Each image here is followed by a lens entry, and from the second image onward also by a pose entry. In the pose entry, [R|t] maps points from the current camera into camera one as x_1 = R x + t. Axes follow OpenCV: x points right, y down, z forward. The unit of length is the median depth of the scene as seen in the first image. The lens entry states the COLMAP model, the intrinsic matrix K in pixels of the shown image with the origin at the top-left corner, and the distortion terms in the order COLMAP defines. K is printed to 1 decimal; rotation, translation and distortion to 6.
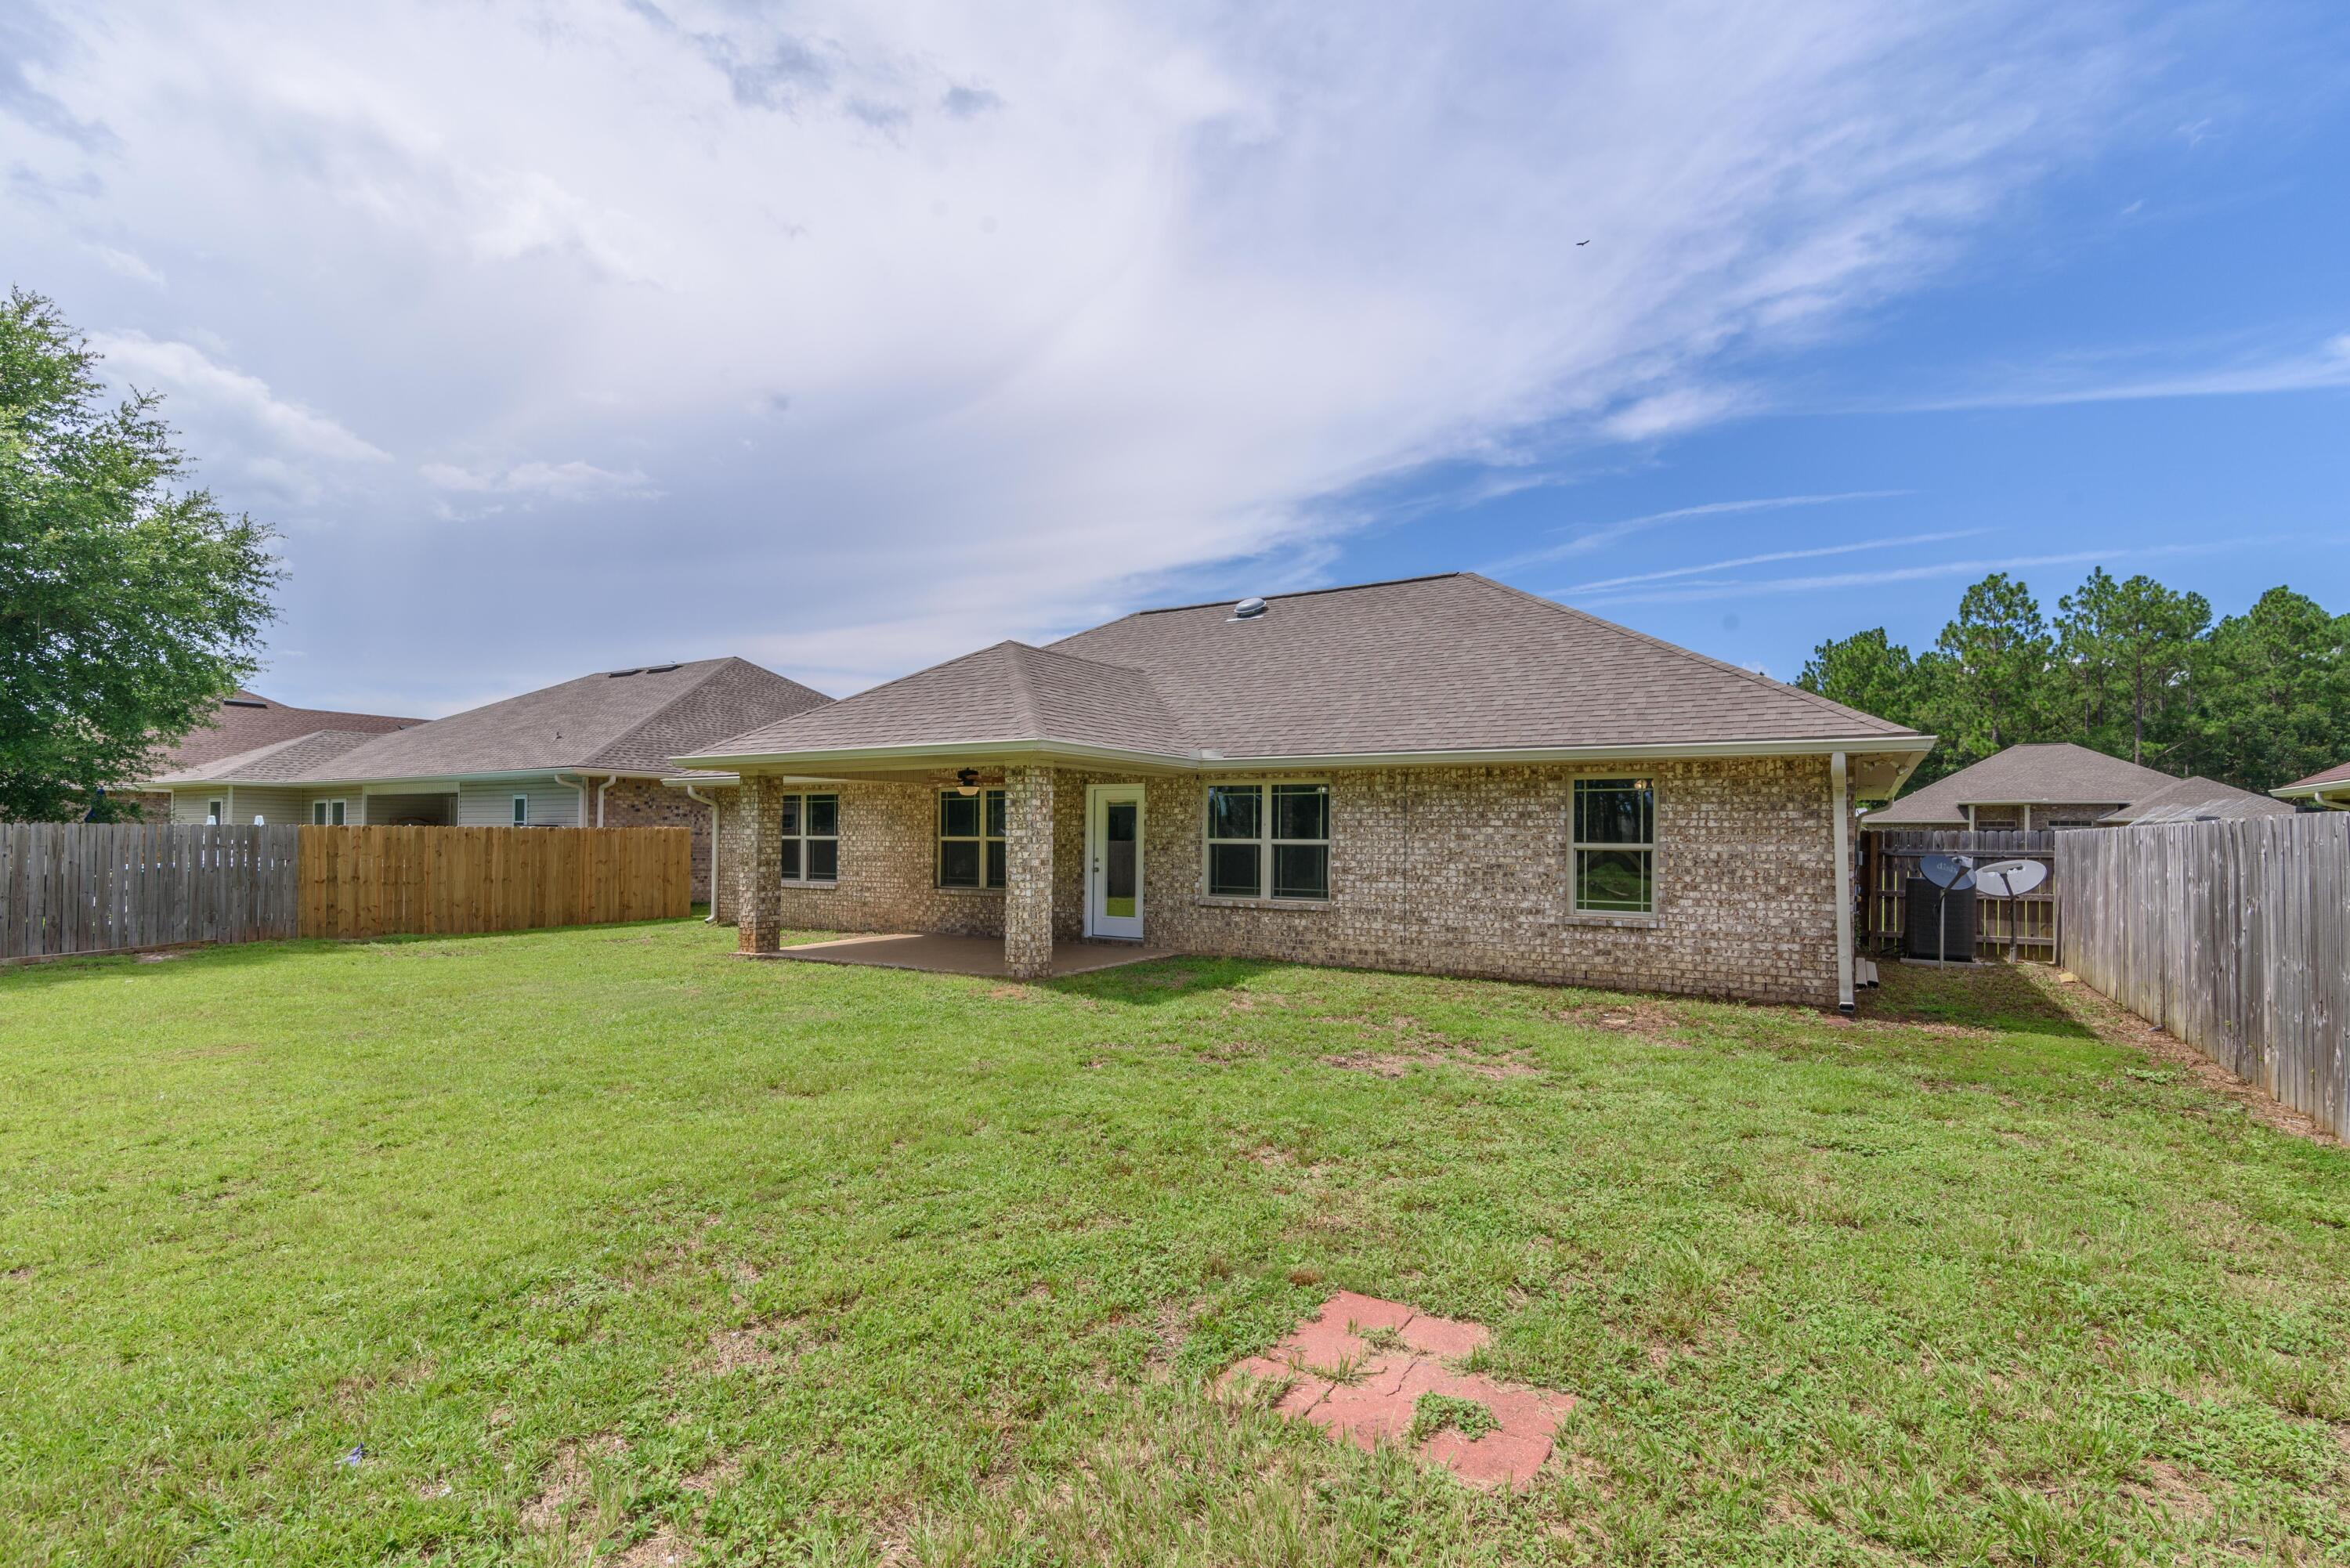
lens RADIAL K [[1089.9, 0, 1191.3], [0, 1089.9, 806.8], [0, 0, 1]] dist [0.011338, -0.001671]
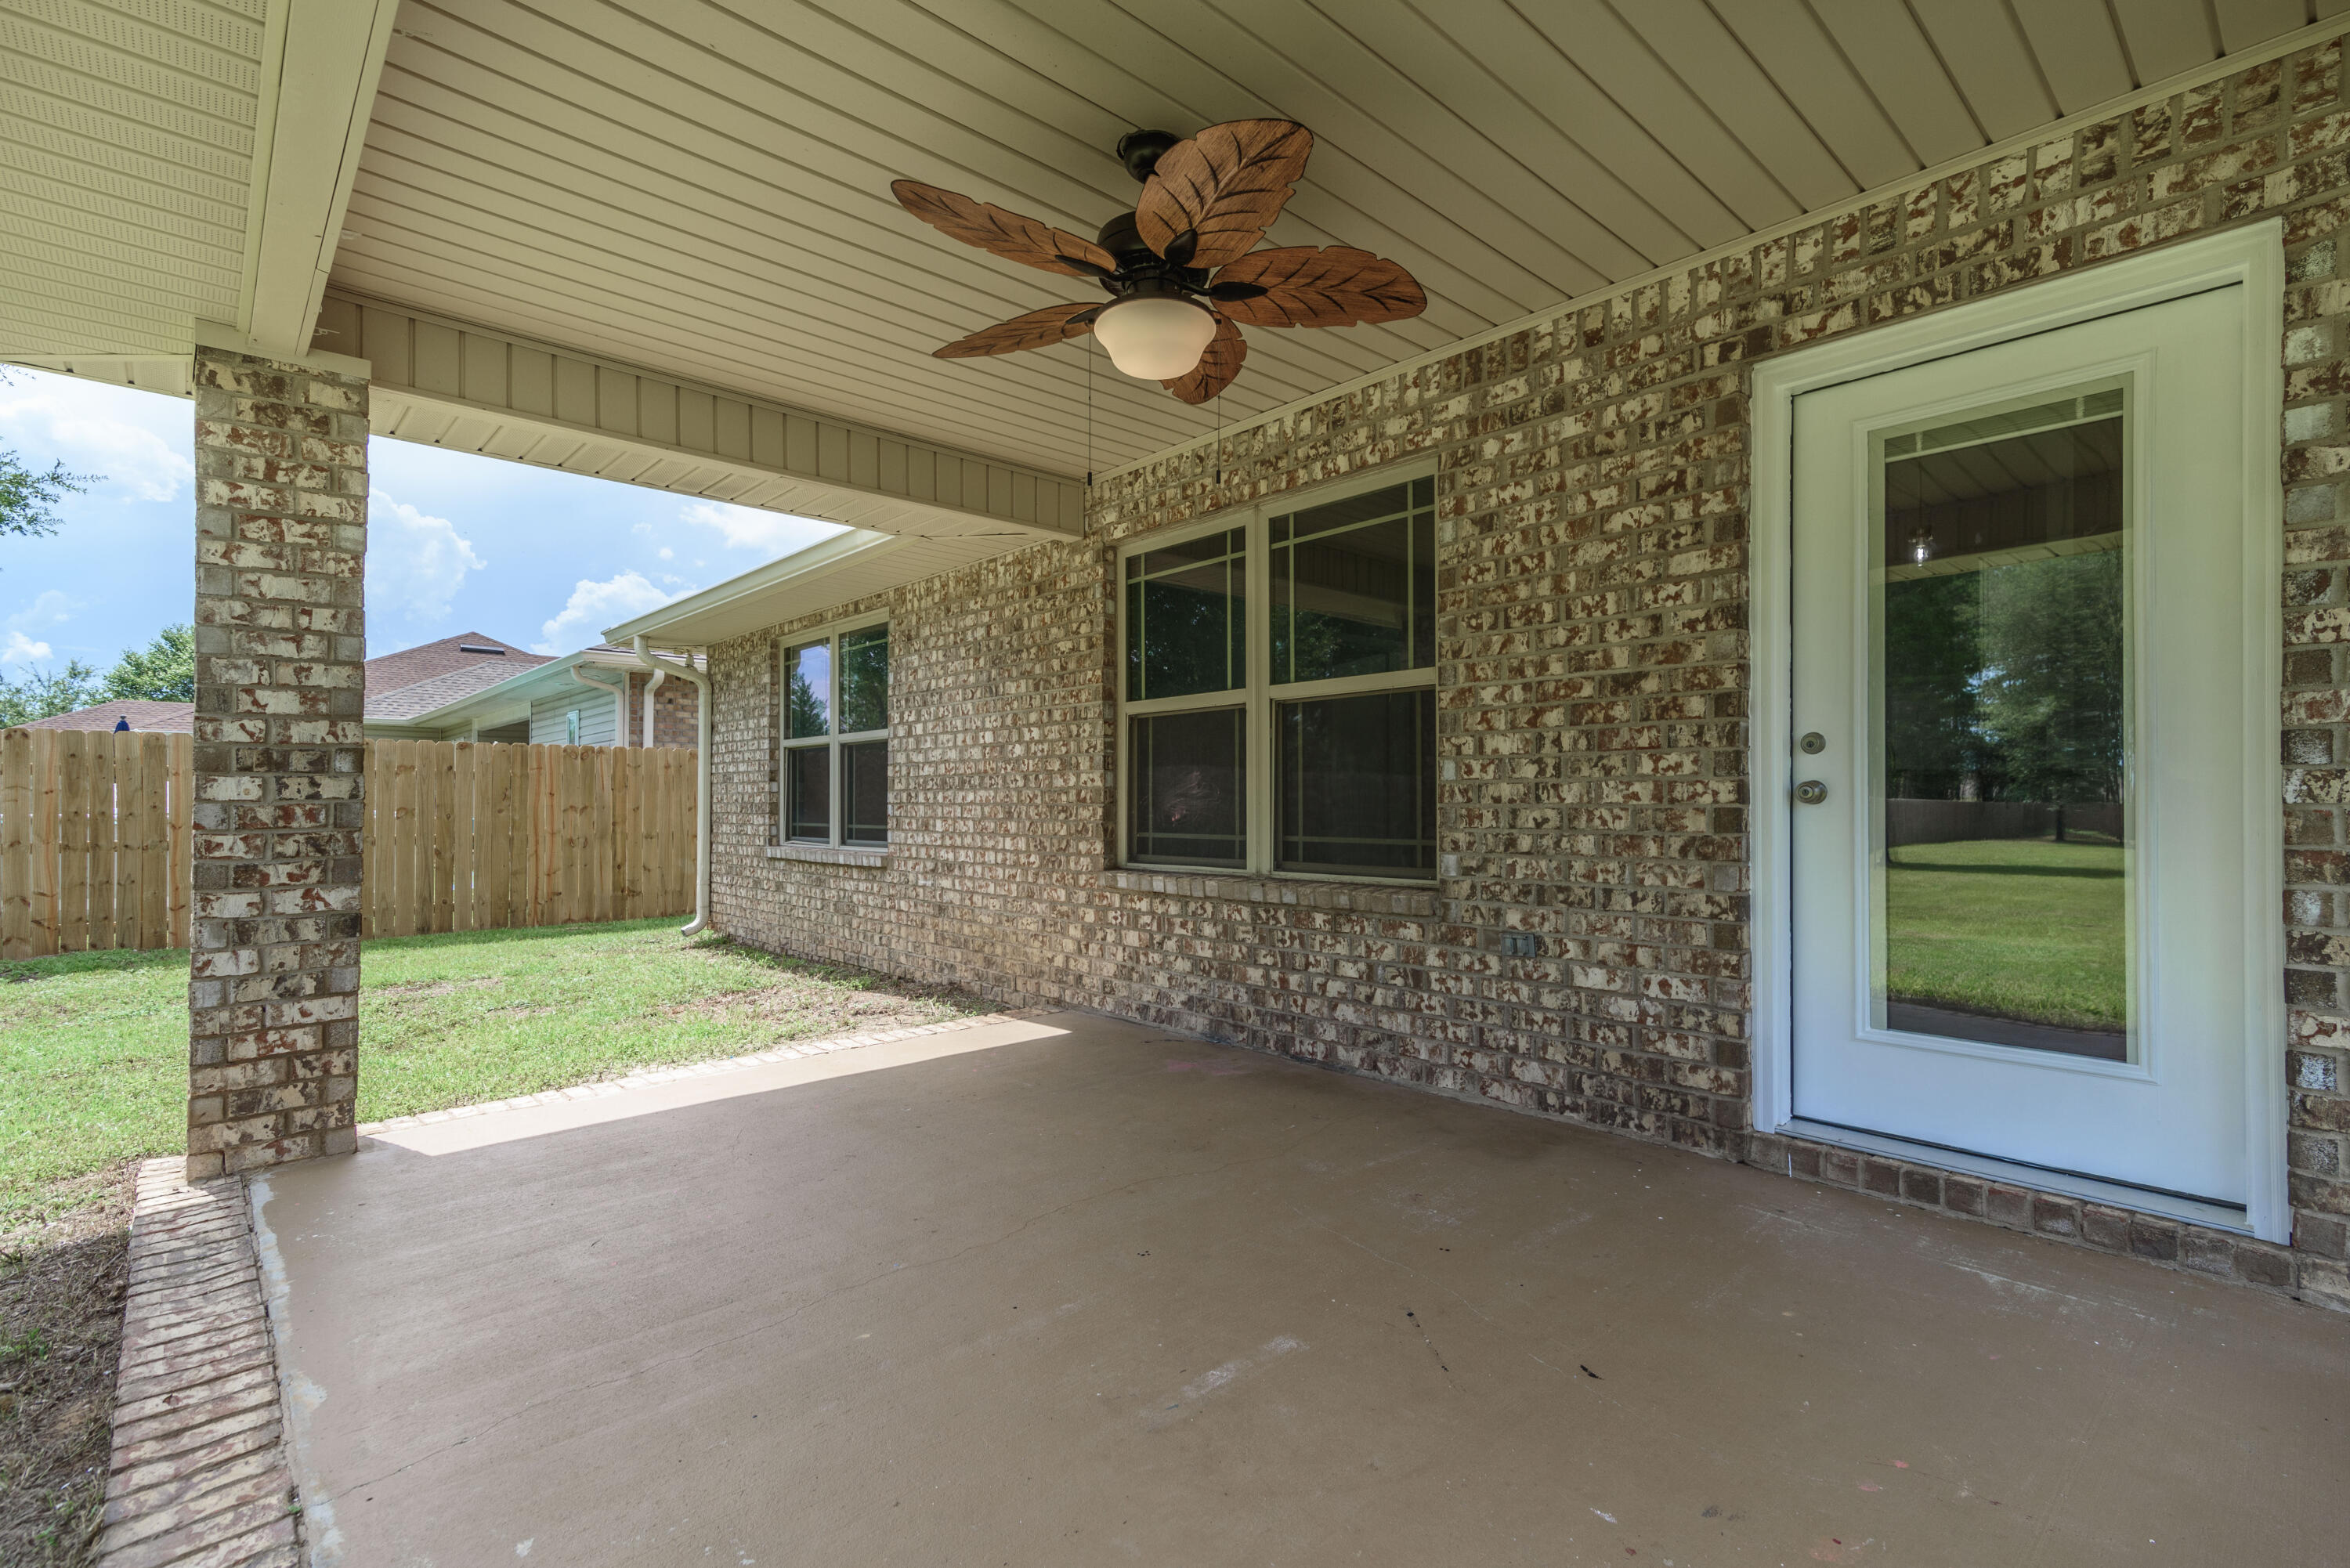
lens RADIAL K [[1089.9, 0, 1192.3], [0, 1089.9, 790.2], [0, 0, 1]] dist [0.011338, -0.001671]
pose [[0.963371, -0.010612, -0.267964, -0.127650], [0.014924, 0.999790, 0.014062, 0.047463], [0.267758, -0.017546, 0.963326, 0.697760]]
